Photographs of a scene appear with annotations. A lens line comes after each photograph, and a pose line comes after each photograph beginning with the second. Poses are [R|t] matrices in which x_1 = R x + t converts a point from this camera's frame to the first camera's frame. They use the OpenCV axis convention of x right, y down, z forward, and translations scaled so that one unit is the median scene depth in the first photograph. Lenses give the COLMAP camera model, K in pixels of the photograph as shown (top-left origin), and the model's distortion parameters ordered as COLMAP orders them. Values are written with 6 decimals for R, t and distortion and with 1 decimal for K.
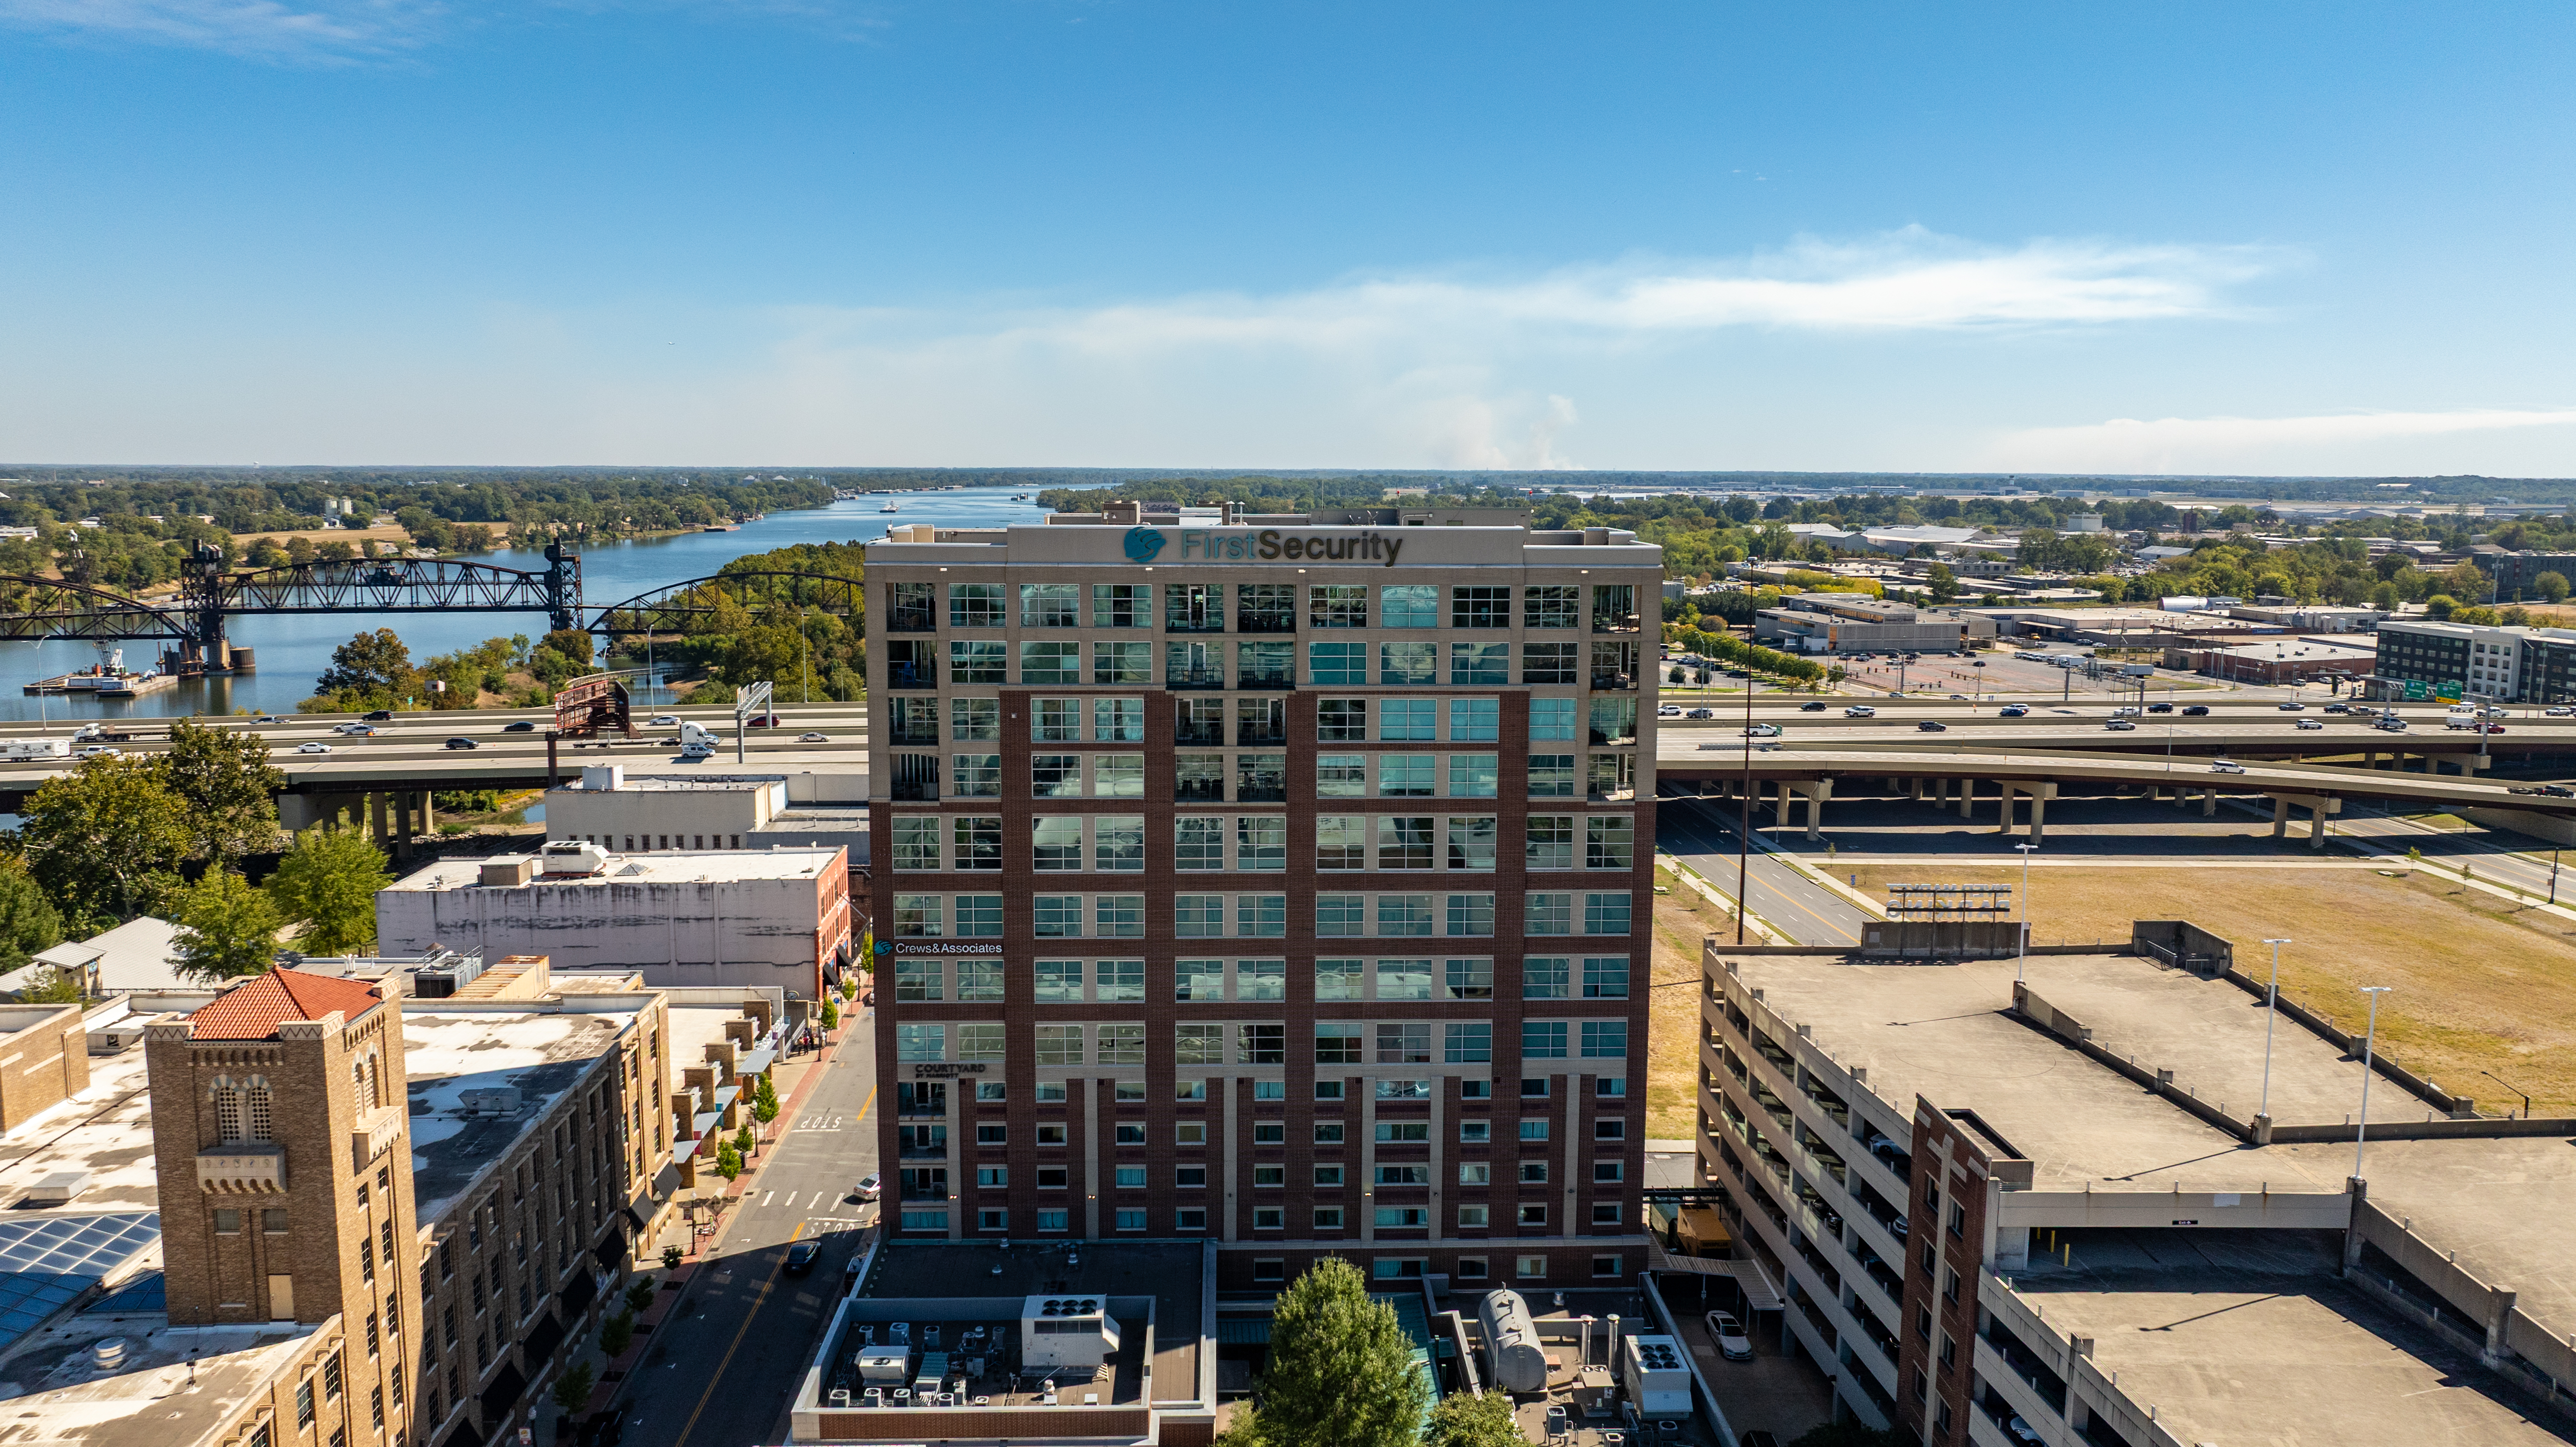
lens RADIAL K [[1834.6, 0, 1289.9], [0, 1834.6, 740.0], [0, 0, 1]] dist [-0.019461, -0.001782]
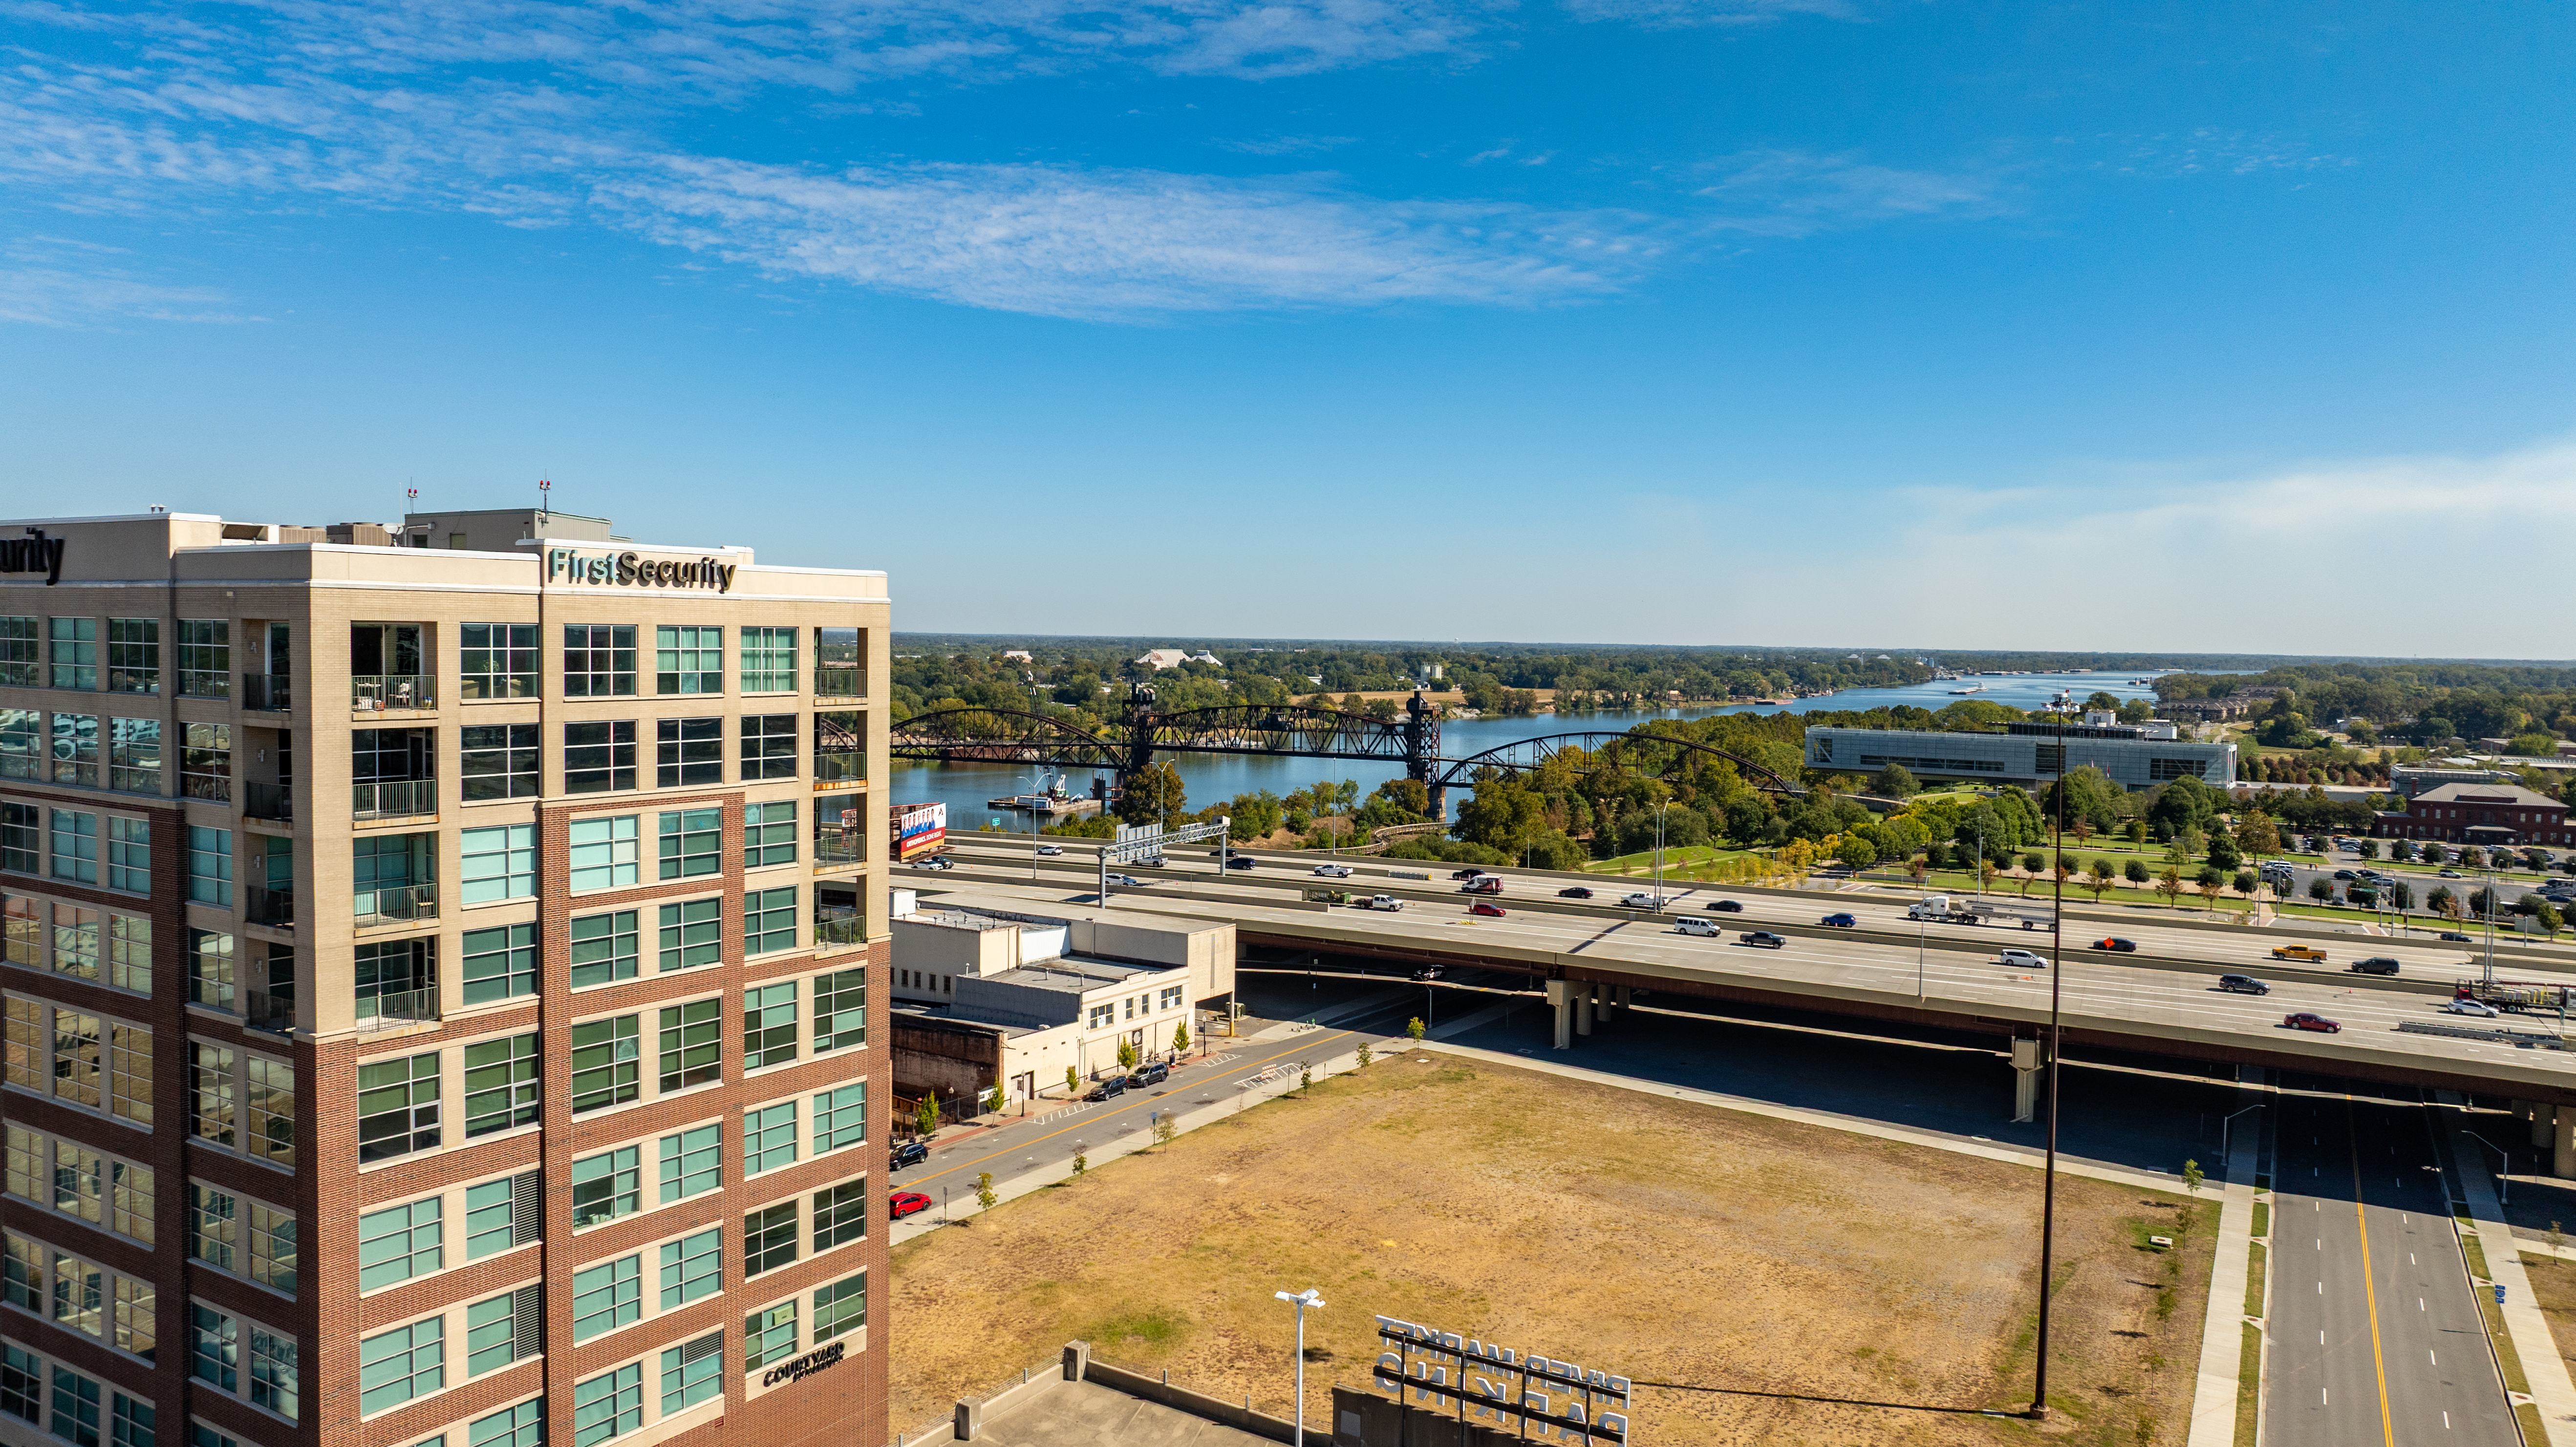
lens RADIAL K [[1812.9, 0, 1245.3], [0, 1812.9, 726.1], [0, 0, 1]] dist [-0.013942, -0.001986]
pose [[0.818707, 0.036130, -0.573073, 0.105947], [-0.095360, 0.992715, -0.073646, -0.006386], [0.566237, 0.114942, 0.816188, 0.111217]]
